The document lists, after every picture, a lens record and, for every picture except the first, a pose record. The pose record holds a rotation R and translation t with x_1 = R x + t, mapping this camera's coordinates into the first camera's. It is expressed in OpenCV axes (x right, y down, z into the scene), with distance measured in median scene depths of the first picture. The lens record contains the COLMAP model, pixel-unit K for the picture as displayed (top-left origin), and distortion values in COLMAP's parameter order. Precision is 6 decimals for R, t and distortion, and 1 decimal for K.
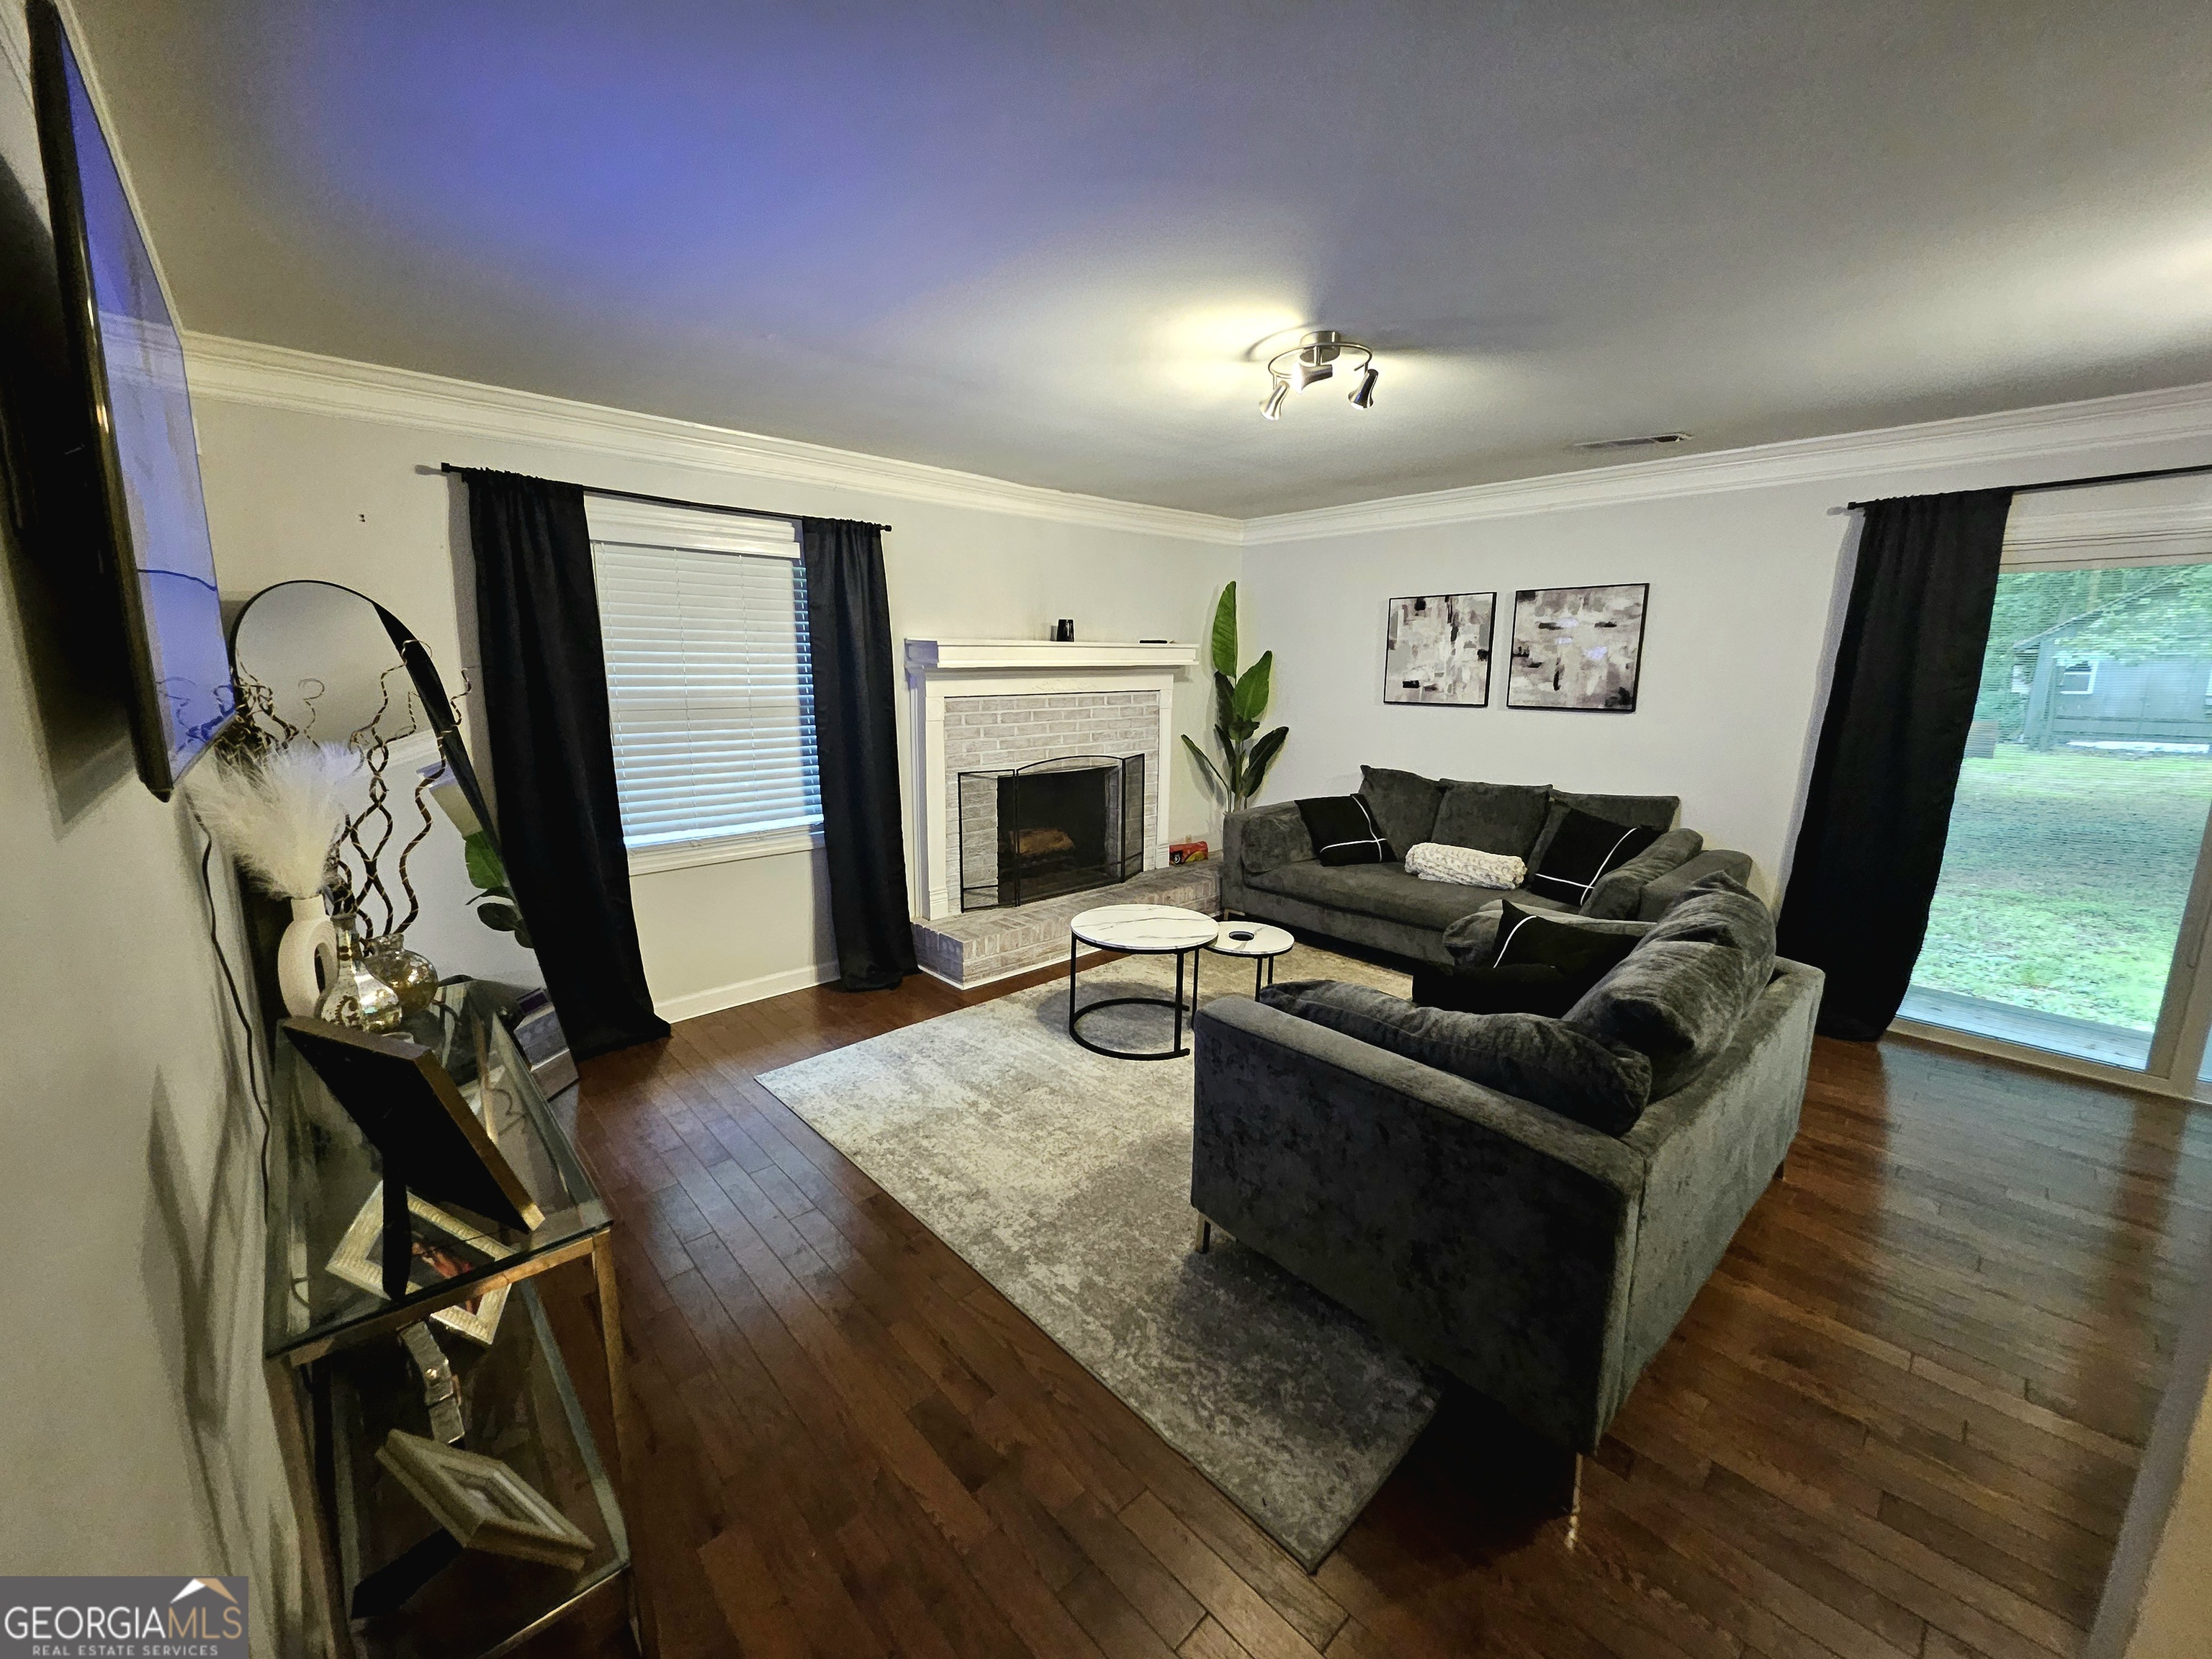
lens RADIAL K [[867.3, 0, 1096.5], [0, 867.3, 819.7], [0, 0, 1]] dist [0.000347, 0.000146]
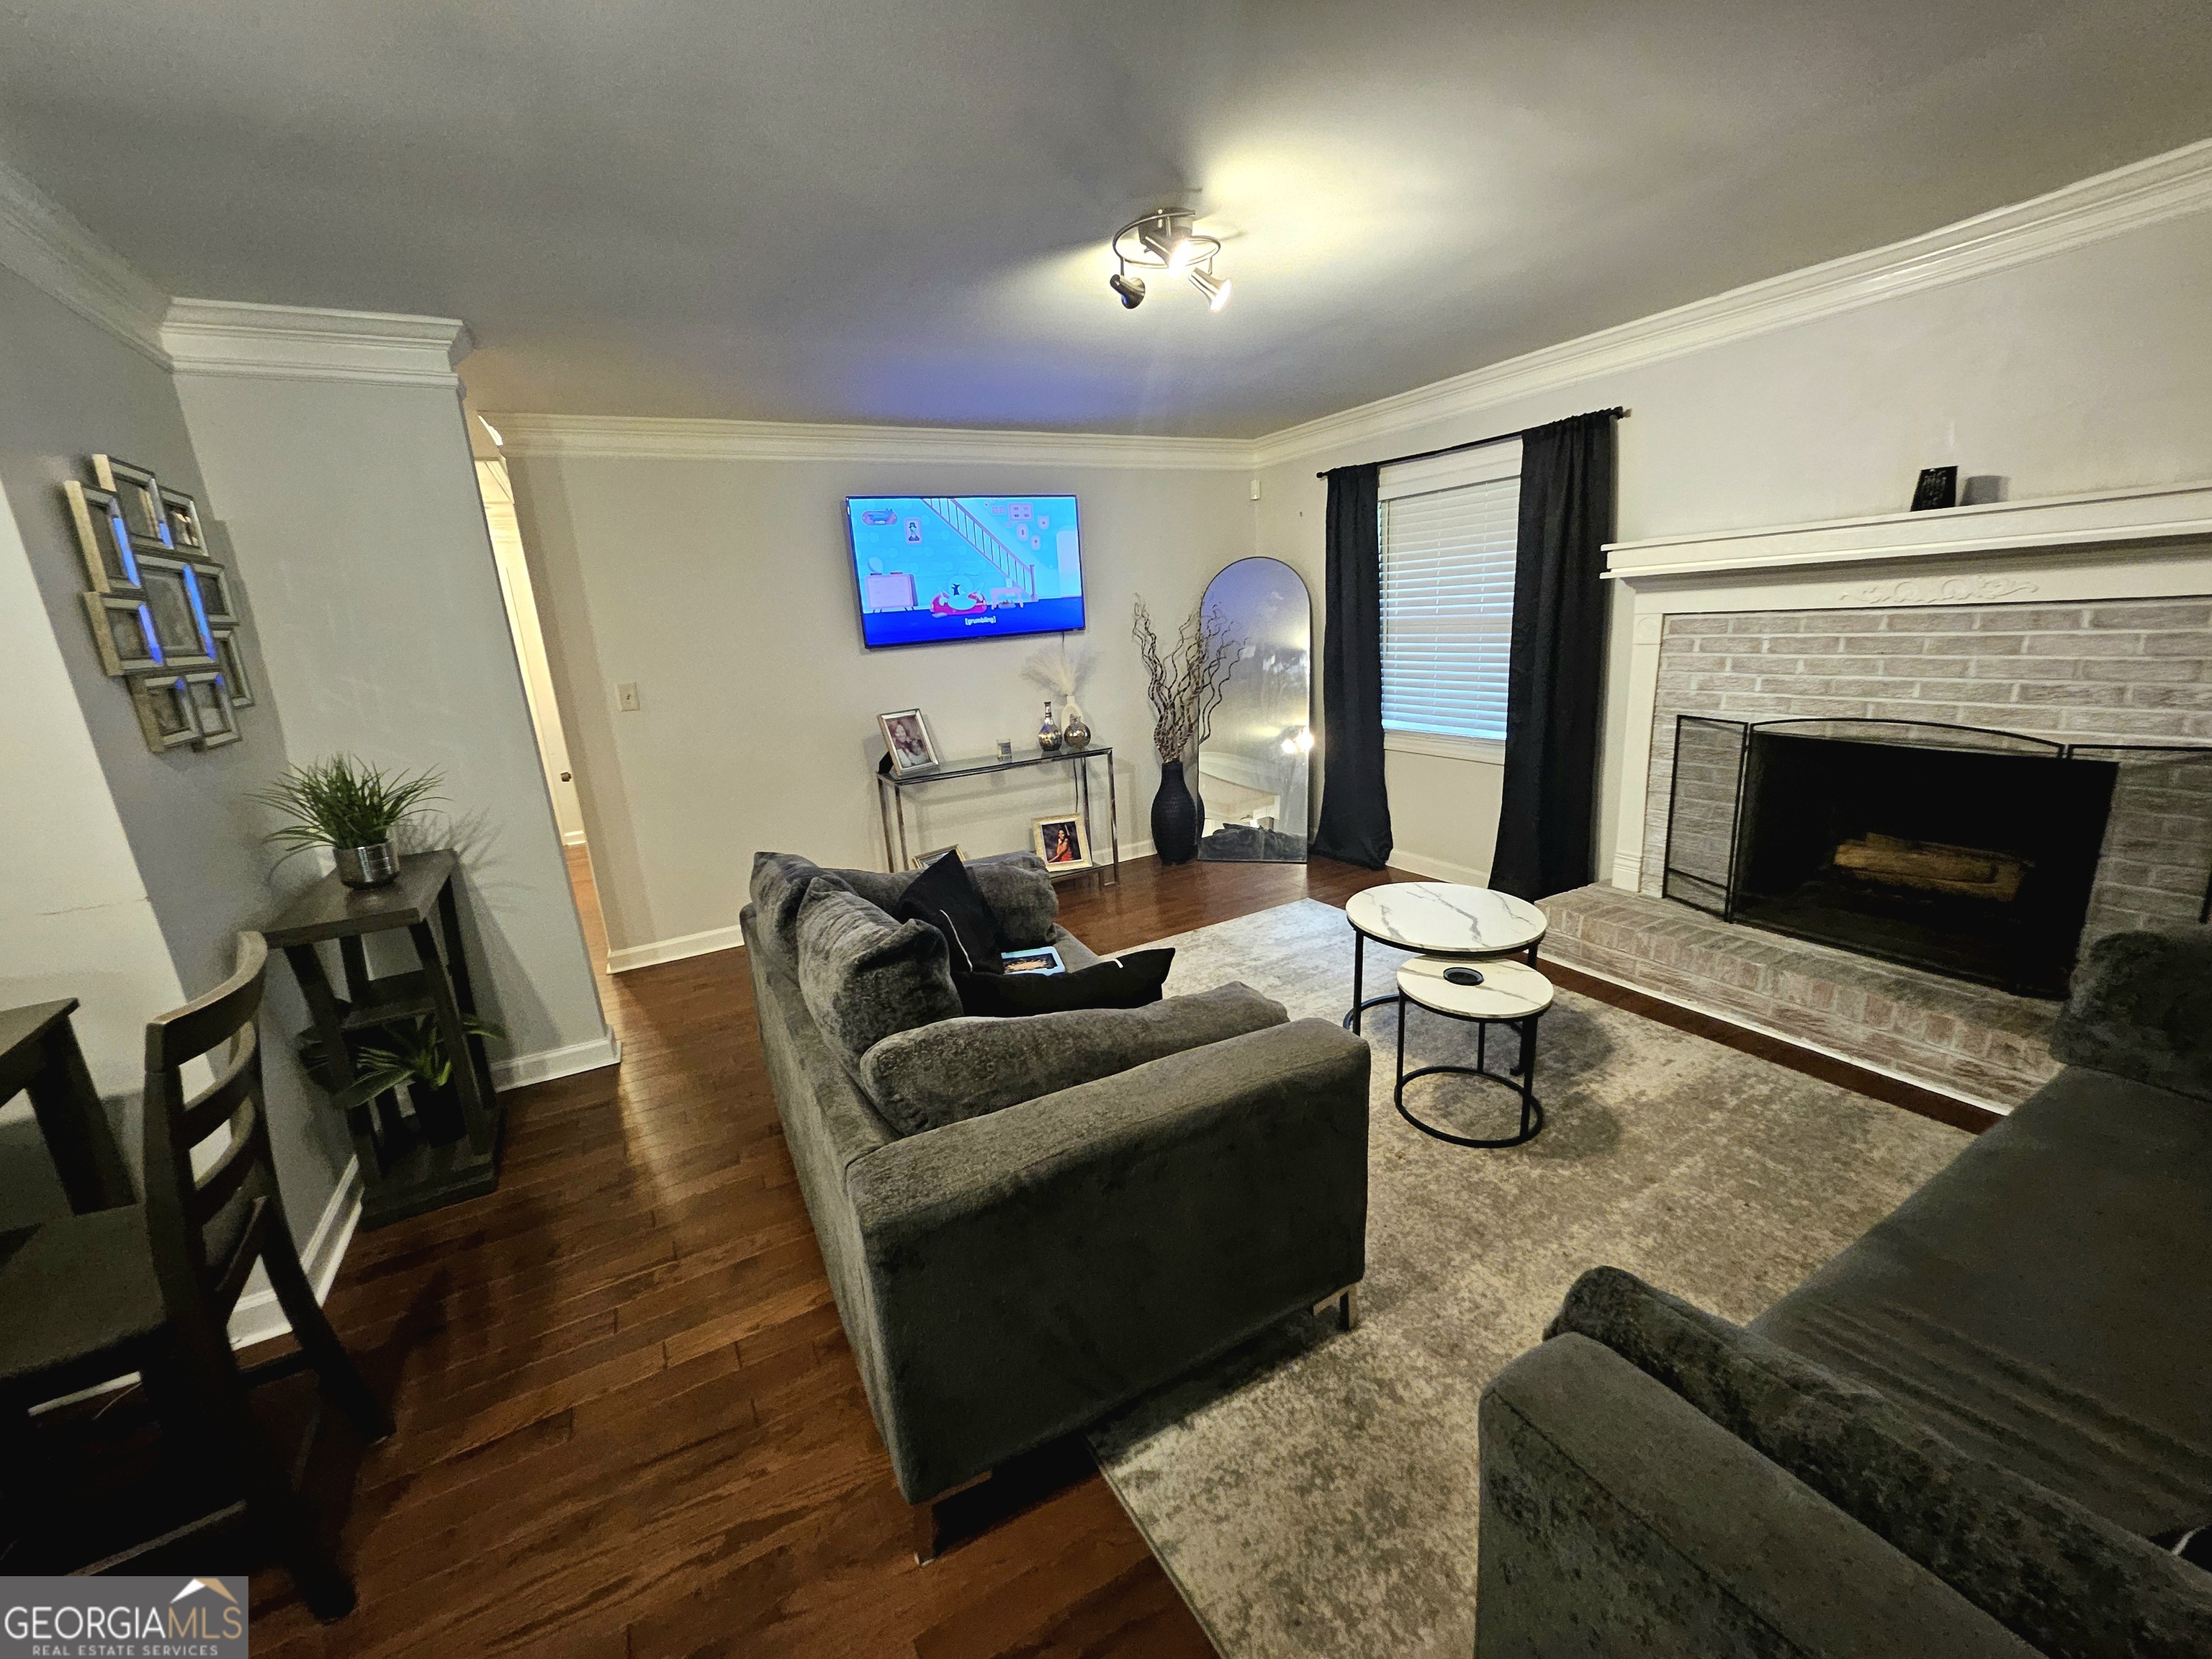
lens RADIAL K [[867.3, 0, 1096.5], [0, 867.3, 819.7], [0, 0, 1]] dist [0.000347, 0.000146]
pose [[-0.229882, 0.233510, -0.944790, 0.678246], [-0.116473, 0.957210, 0.264919, -0.105773], [0.966224, 0.170942, -0.192848, 0.653950]]
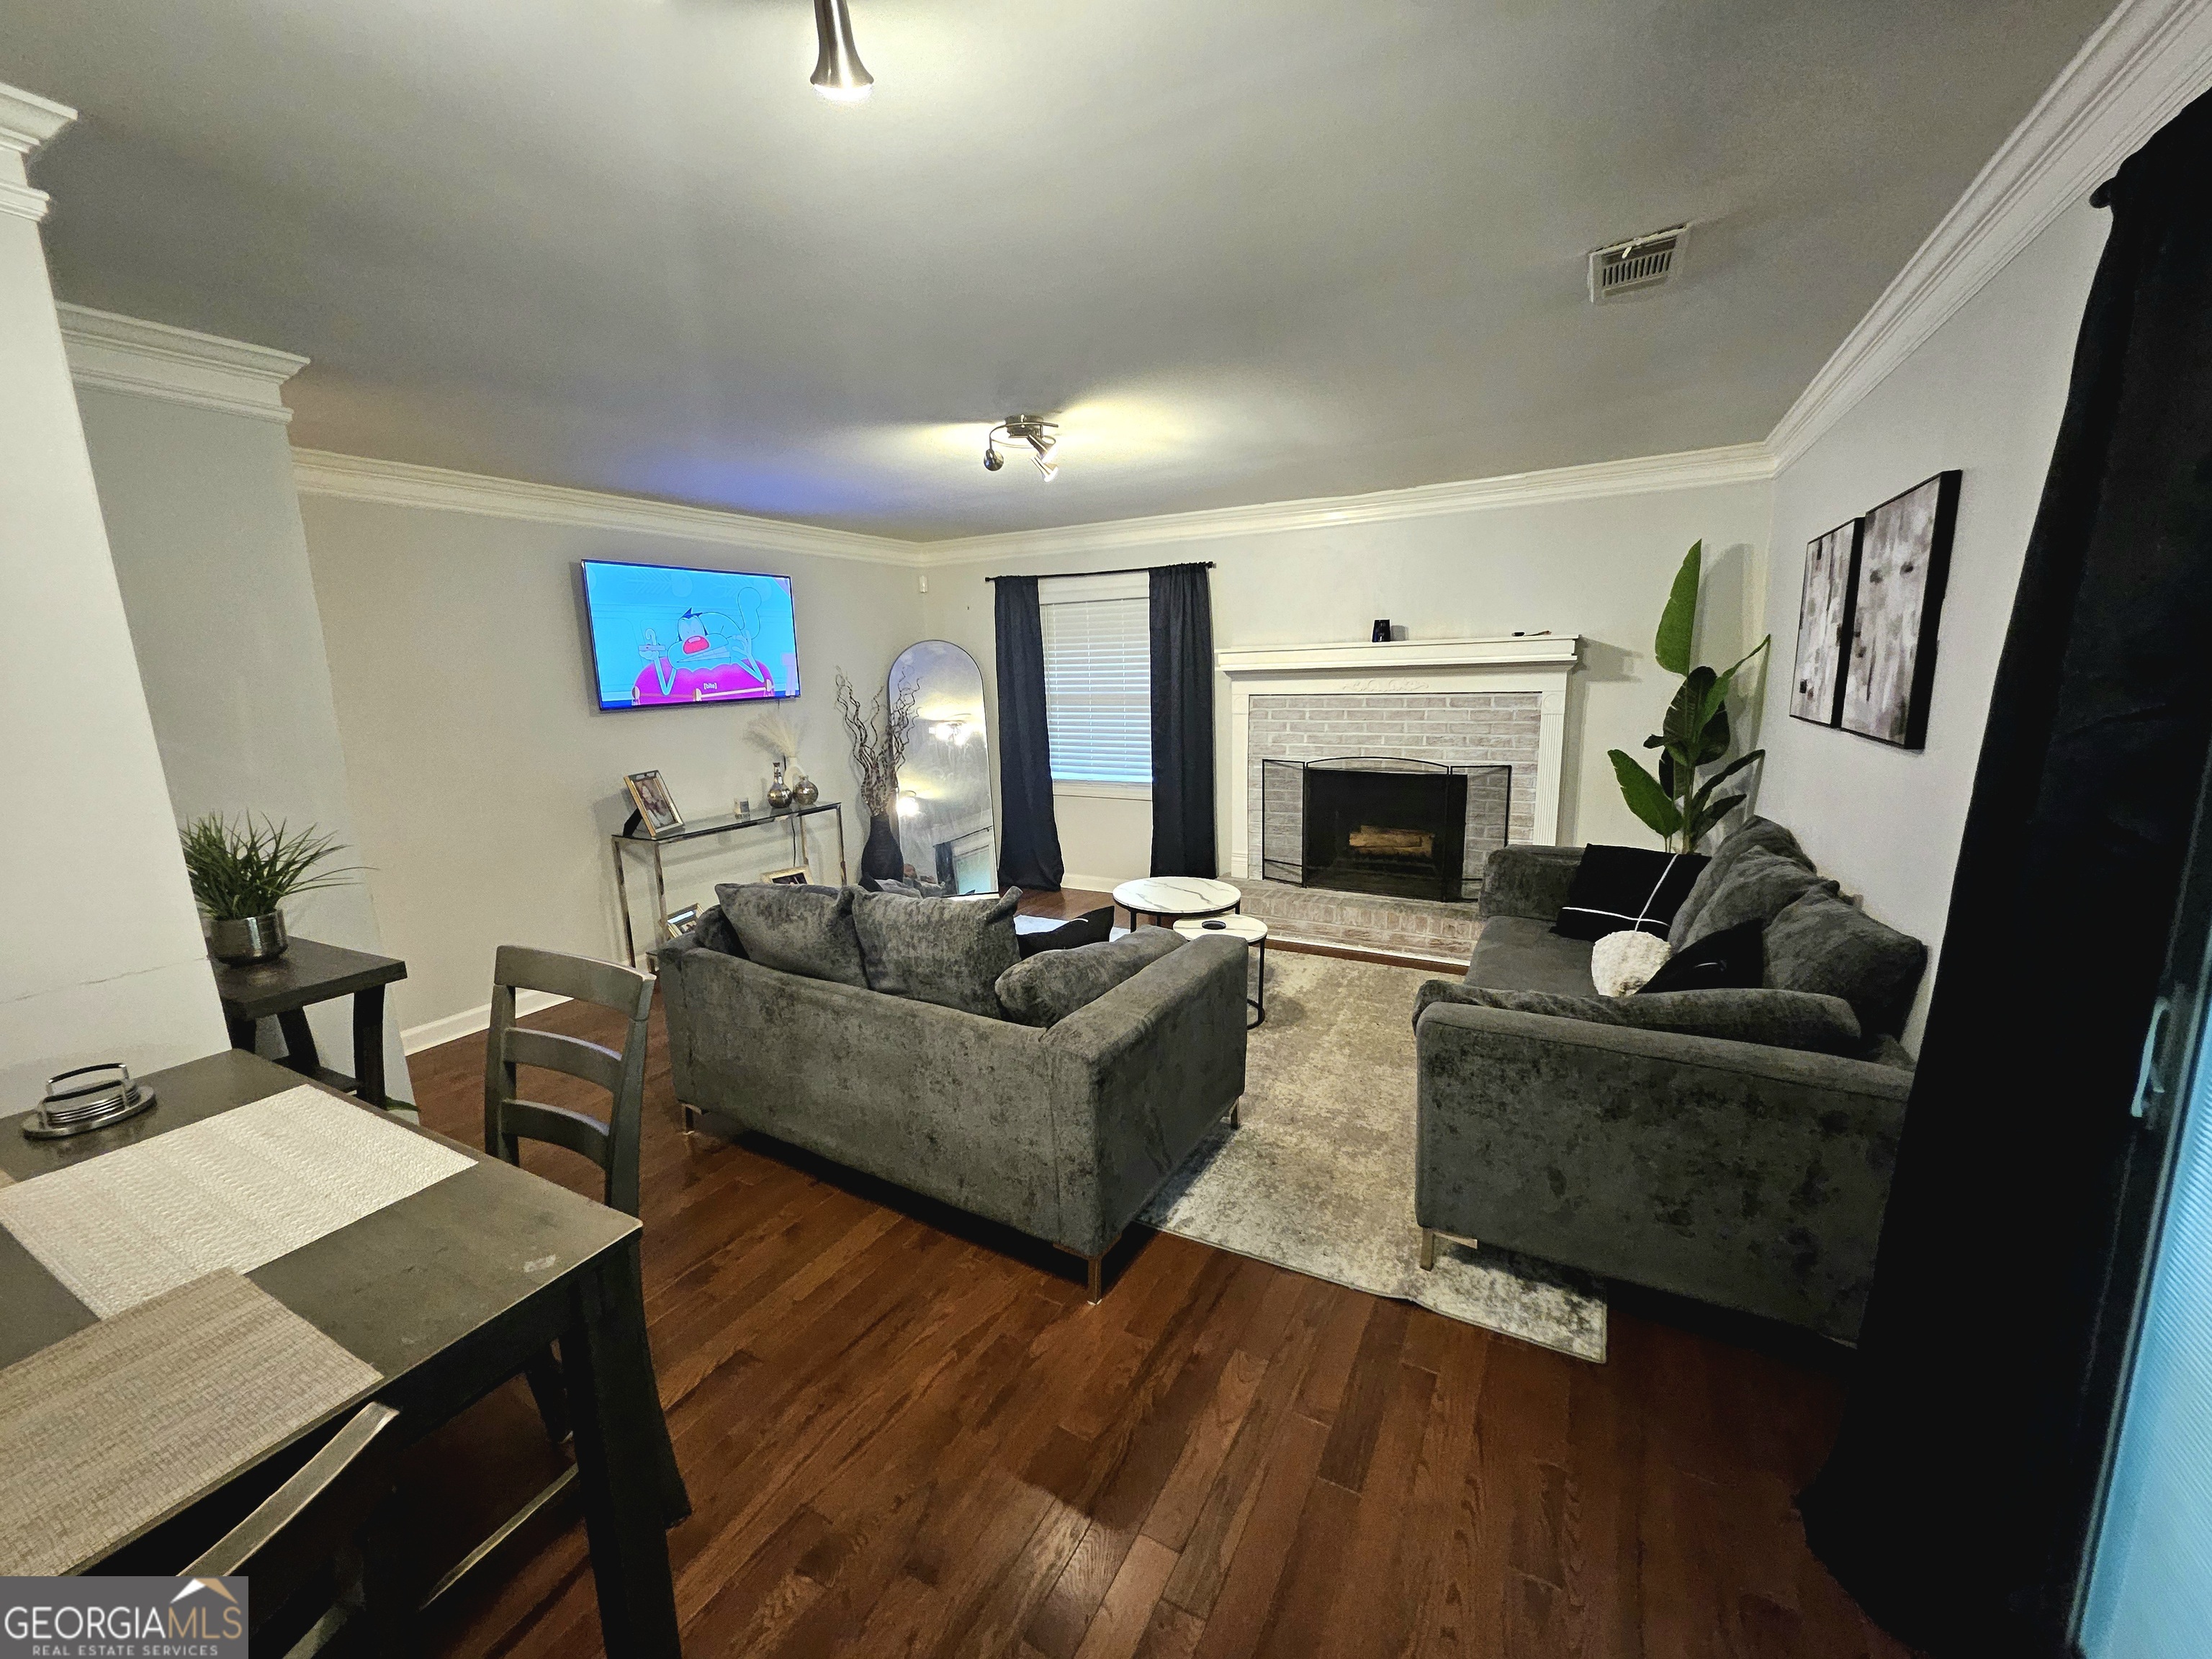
lens RADIAL K [[867.3, 0, 1096.5], [0, 867.3, 819.7], [0, 0, 1]] dist [0.000347, 0.000146]
pose [[0.318122, 0.151223, -0.935911, 0.862669], [-0.144600, 0.983386, 0.109743, -0.068479], [0.936957, 0.100421, 0.334704, 0.391990]]
